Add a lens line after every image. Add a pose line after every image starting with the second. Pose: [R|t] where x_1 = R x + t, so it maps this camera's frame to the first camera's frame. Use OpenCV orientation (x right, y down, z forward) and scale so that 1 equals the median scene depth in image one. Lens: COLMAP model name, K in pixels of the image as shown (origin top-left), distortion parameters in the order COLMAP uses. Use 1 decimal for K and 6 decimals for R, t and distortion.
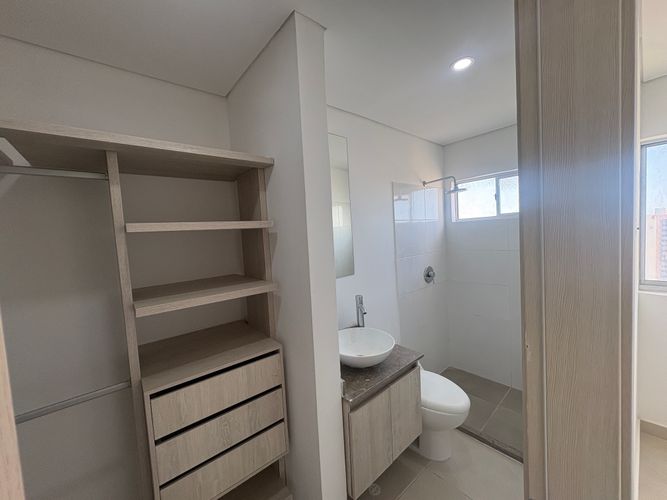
lens RADIAL K [[275.5, 0, 336.4], [0, 275.5, 251.5], [0, 0, 1]] dist [0.003157, 0.000216]
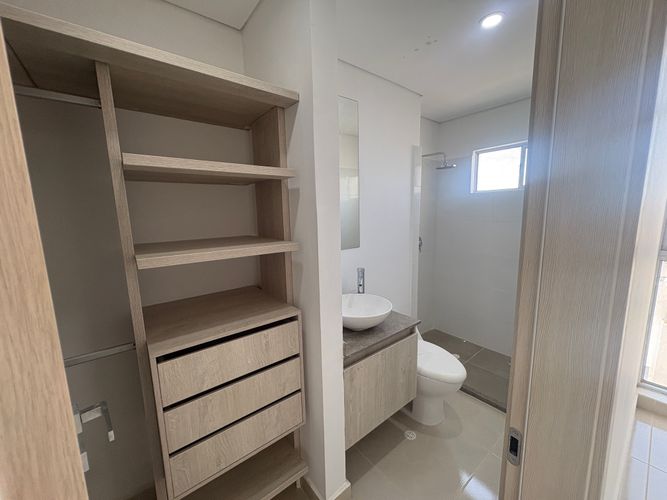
lens RADIAL K [[267.0, 0, 333.5], [0, 267.0, 250.0], [0, 0, 1]] dist [-0.000386, -0.000142]
pose [[0.999190, 0.039999, 0.004423, -0.096525], [-0.040236, 0.994970, 0.091737, 0.049966], [-0.000731, -0.091840, 0.995773, 0.136853]]
